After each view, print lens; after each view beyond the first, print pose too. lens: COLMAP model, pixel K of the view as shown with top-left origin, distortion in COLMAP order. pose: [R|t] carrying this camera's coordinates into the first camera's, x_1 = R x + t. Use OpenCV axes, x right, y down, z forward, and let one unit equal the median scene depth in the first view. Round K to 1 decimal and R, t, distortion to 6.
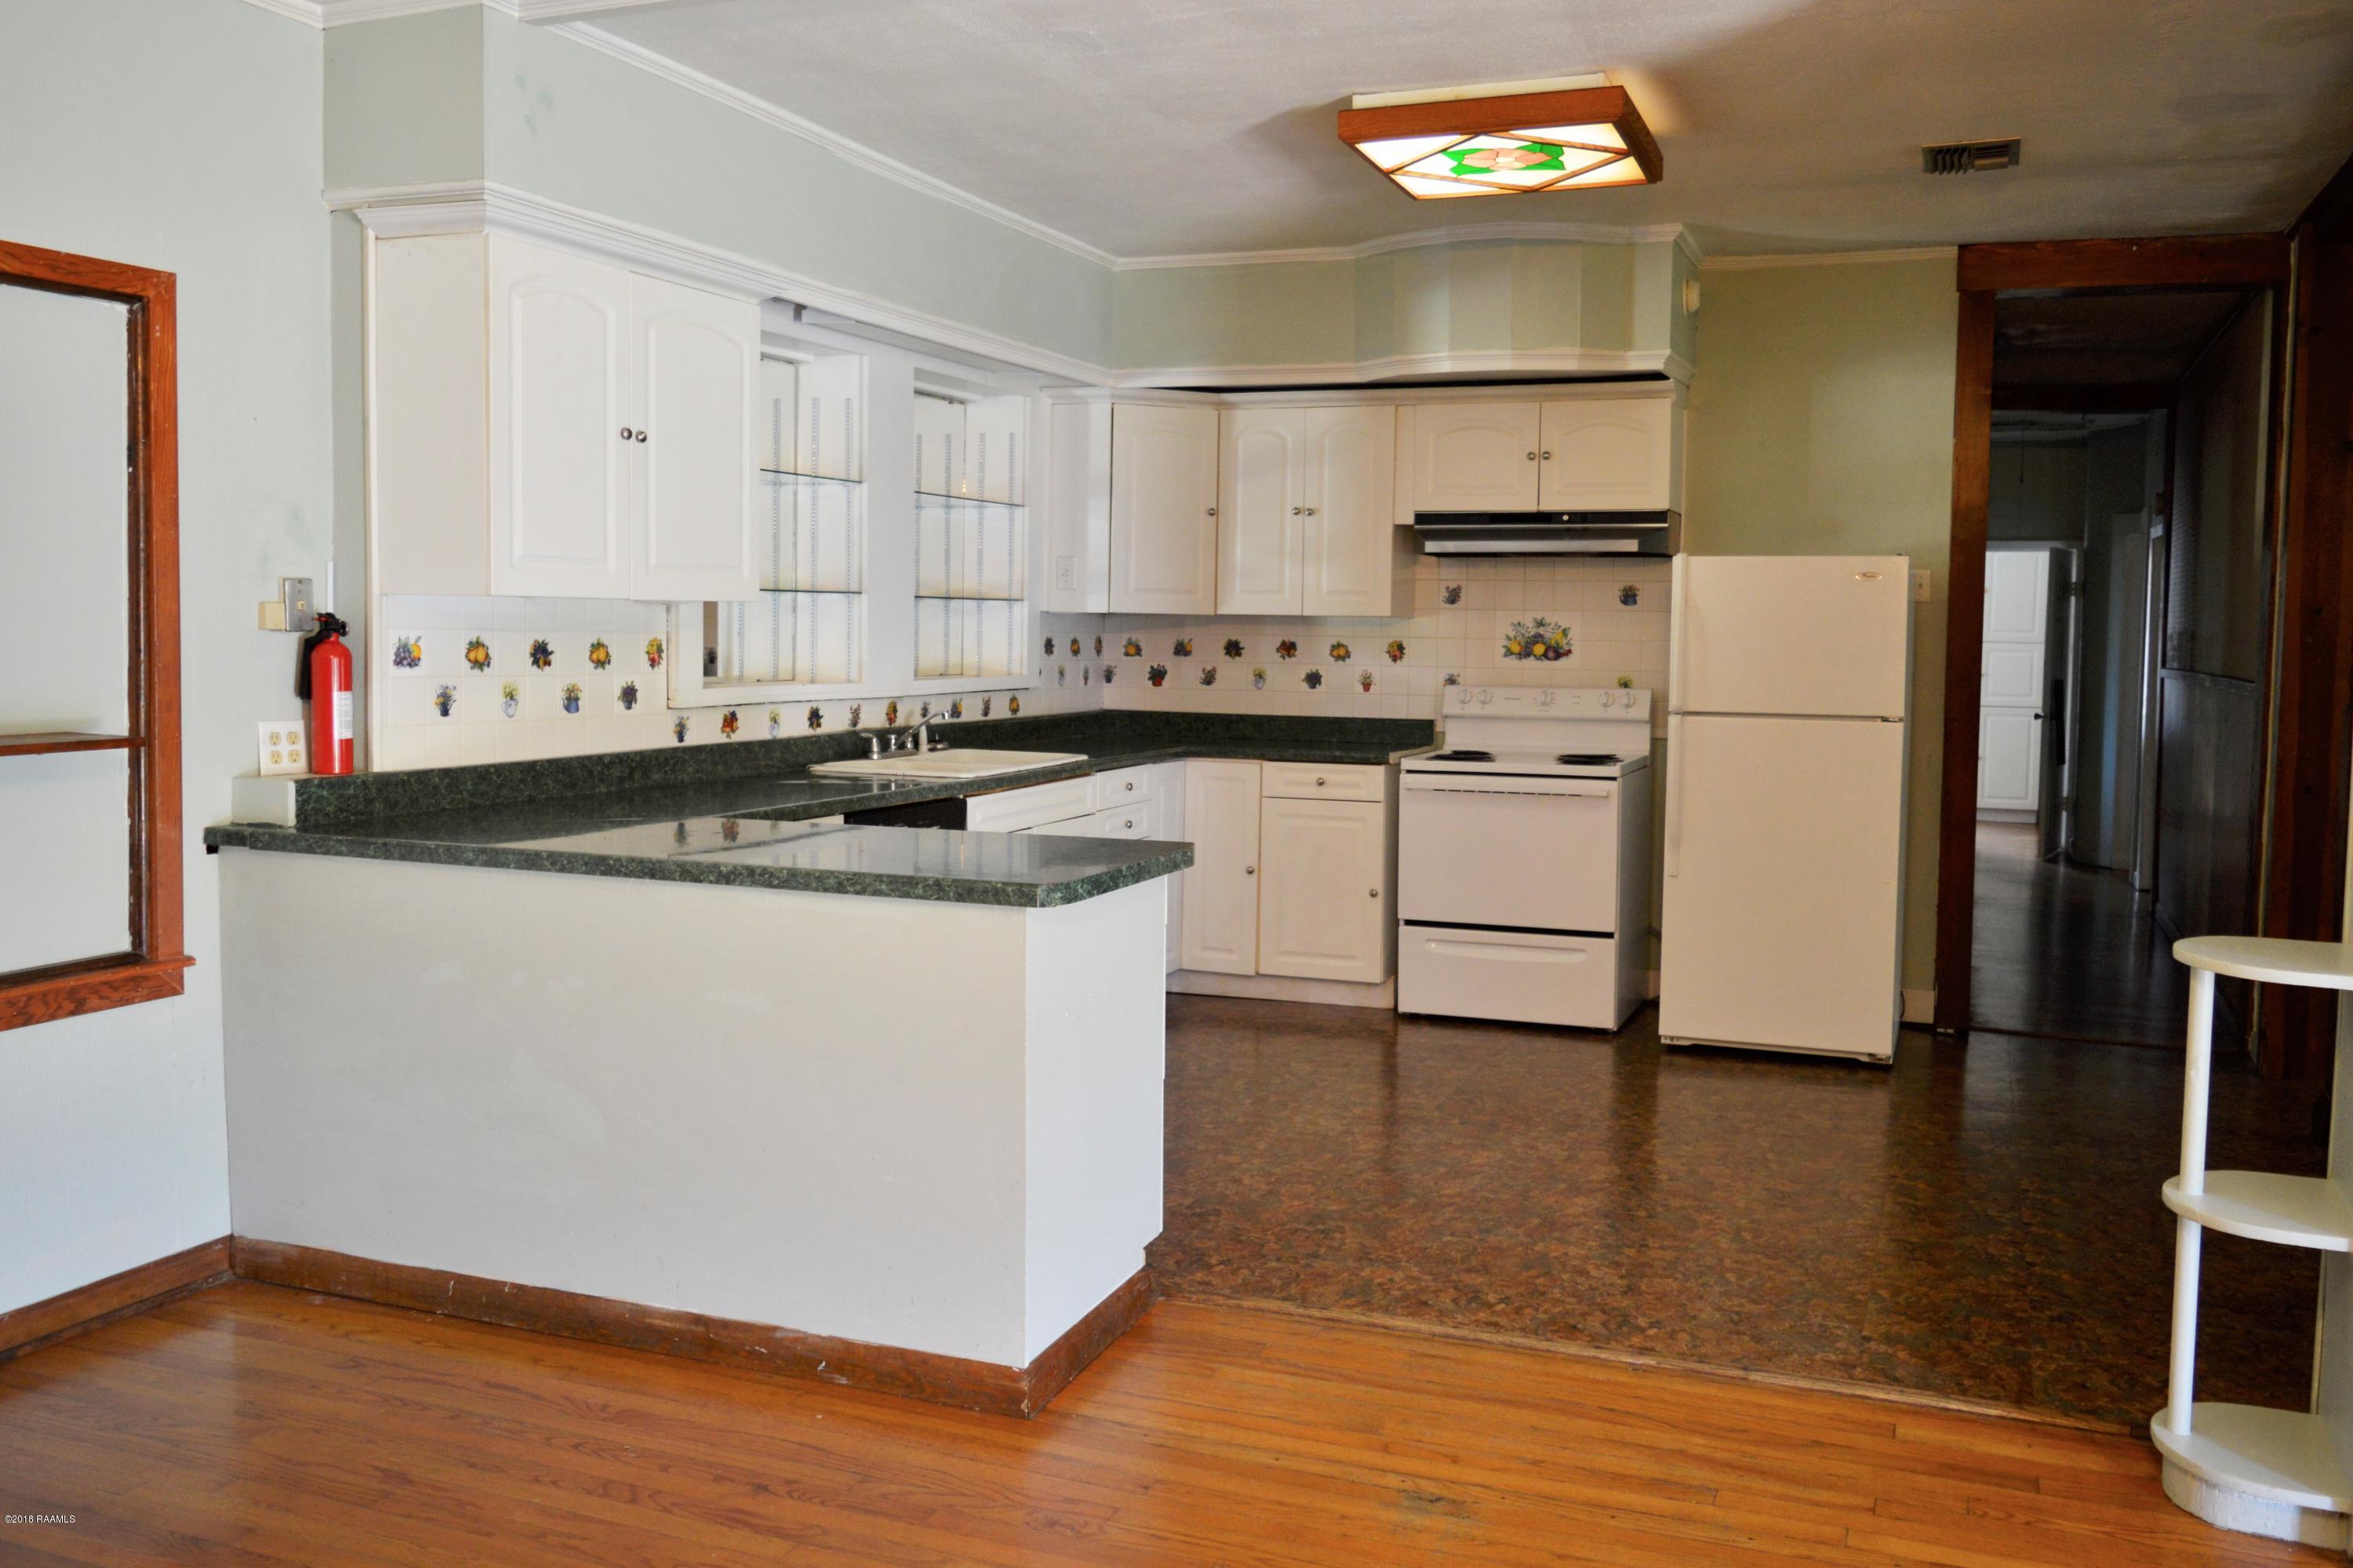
lens RADIAL K [[1949.2, 0, 1163.1], [0, 1949.2, 746.6], [0, 0, 1]] dist [-0.022086, 0.007704]
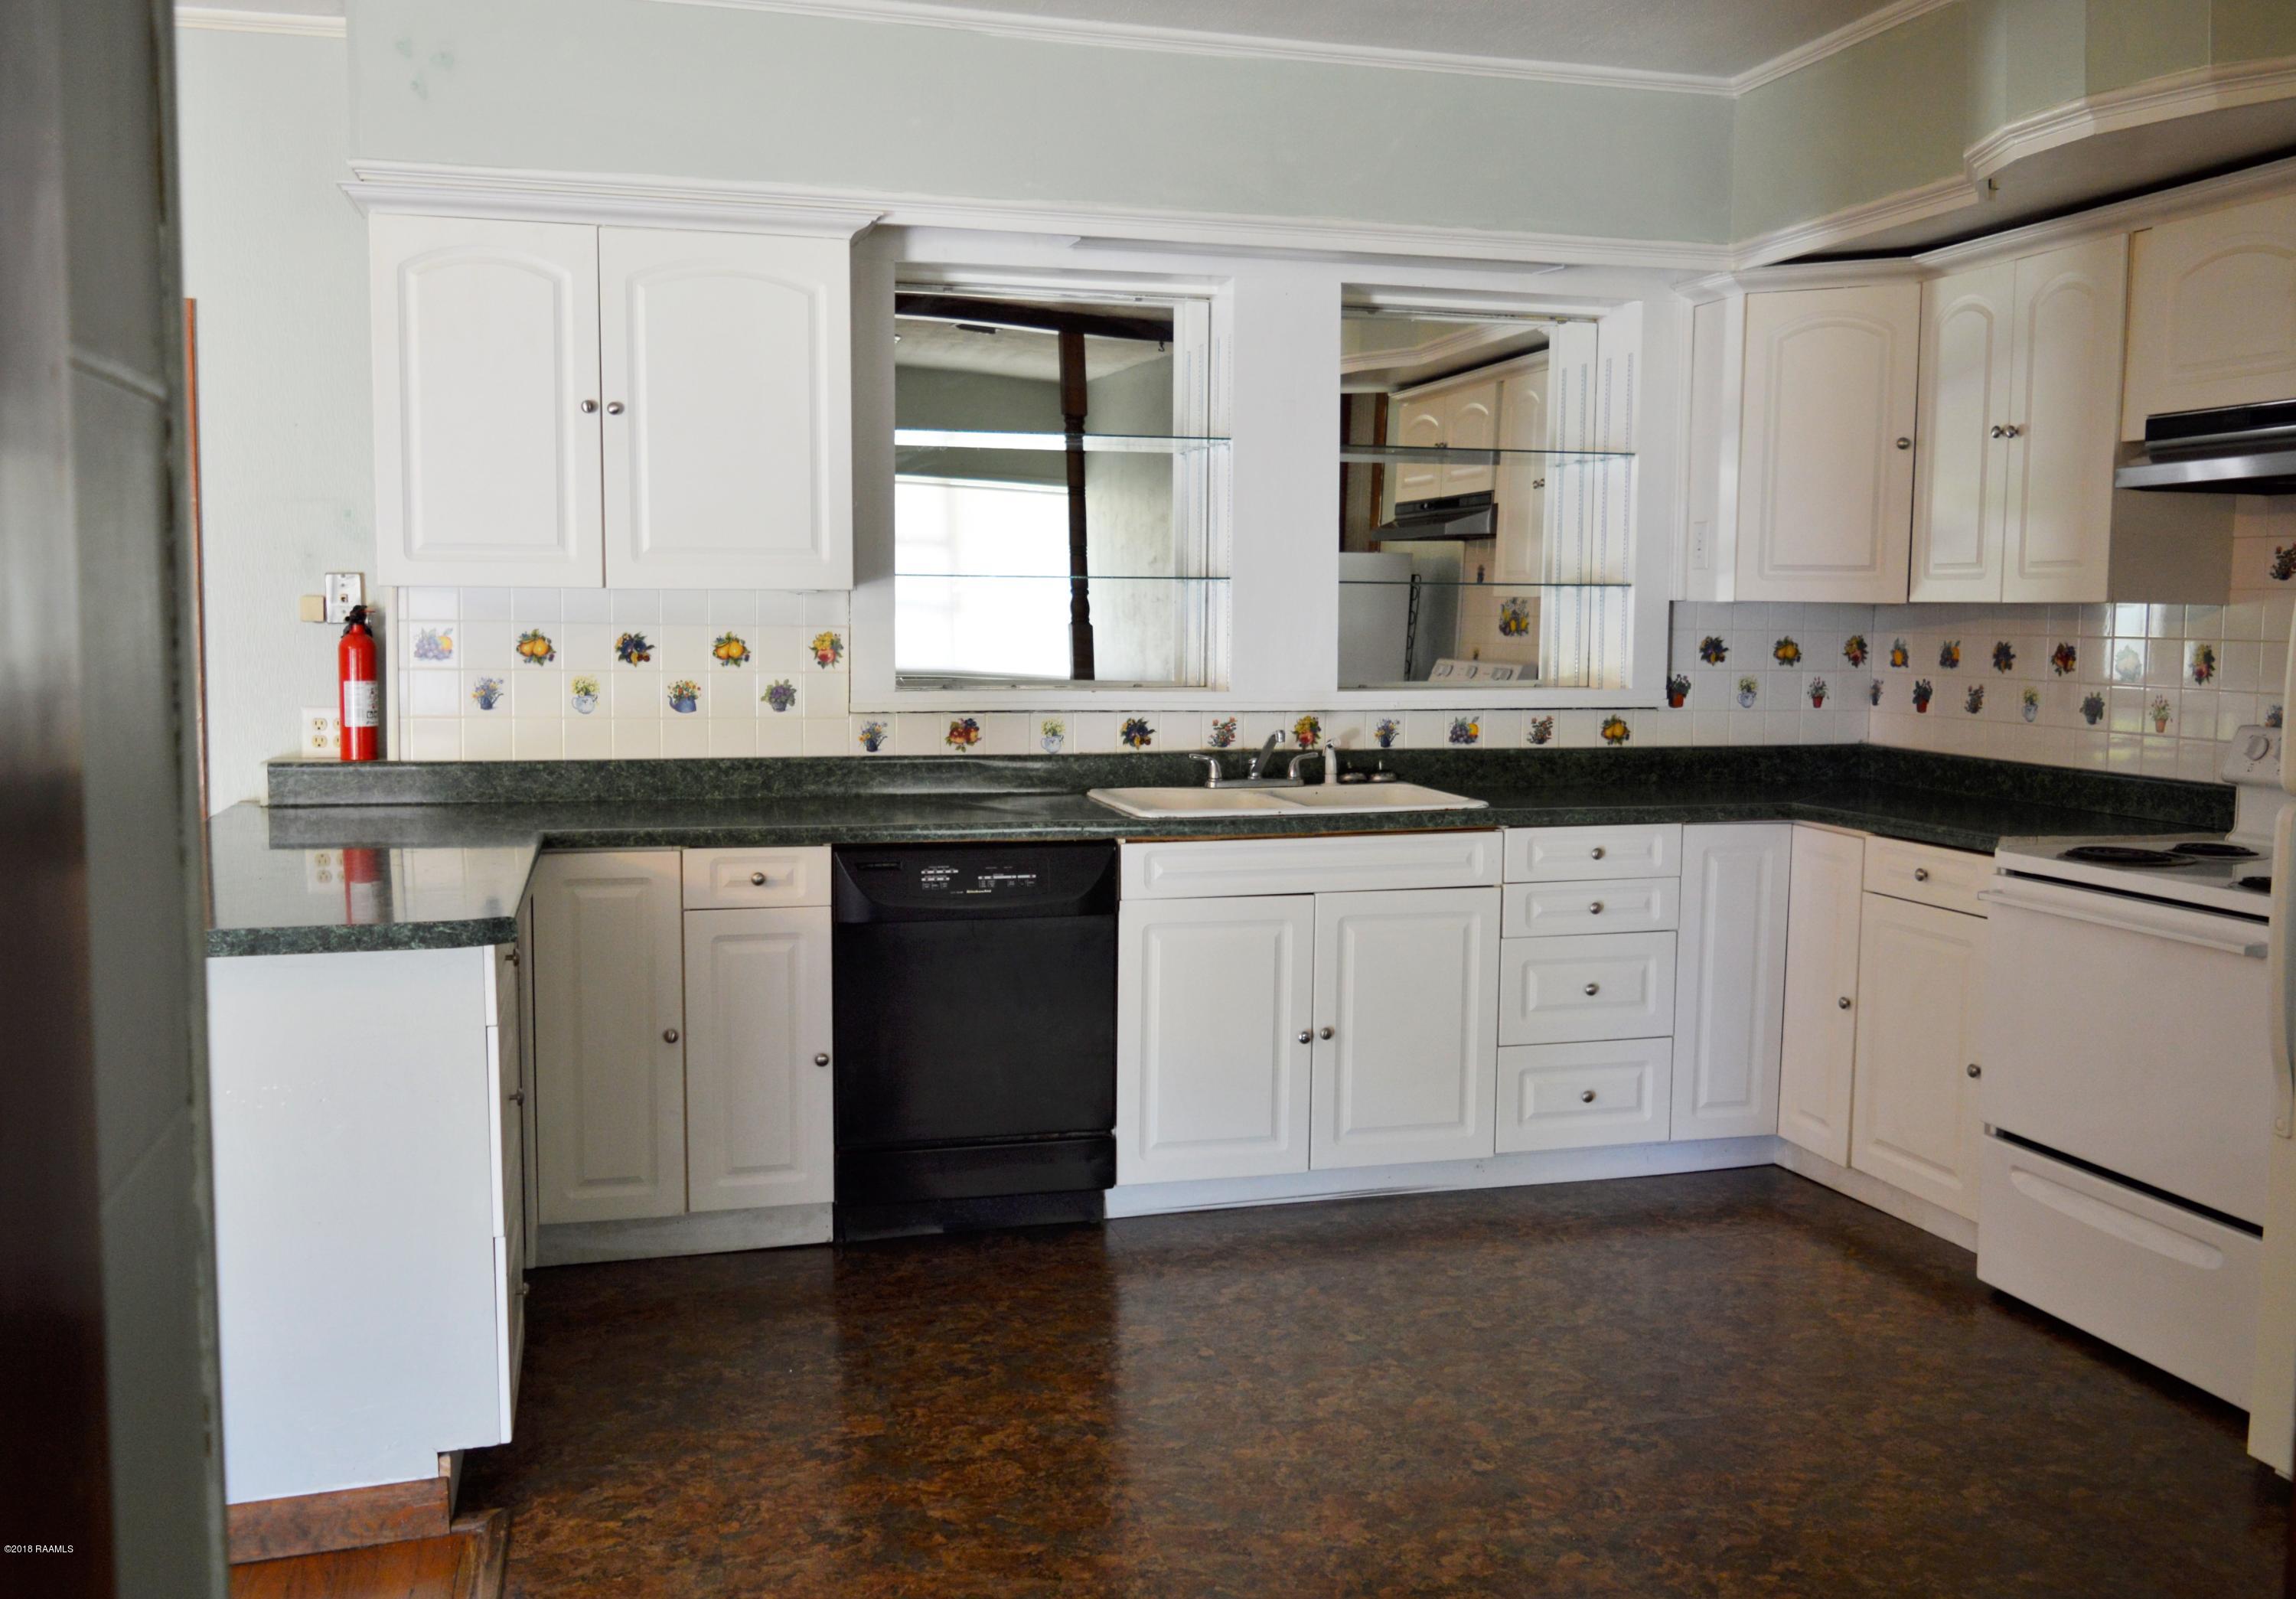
lens RADIAL K [[1974.2, 0, 1156.0], [0, 1974.2, 787.6], [0, 0, 1]] dist [-0.021572, -0.004223]
pose [[0.612143, 0.062481, -0.788274, 0.468363], [-0.049630, 0.997944, 0.040559, -0.024849], [0.789188, 0.014294, 0.613986, 0.484069]]
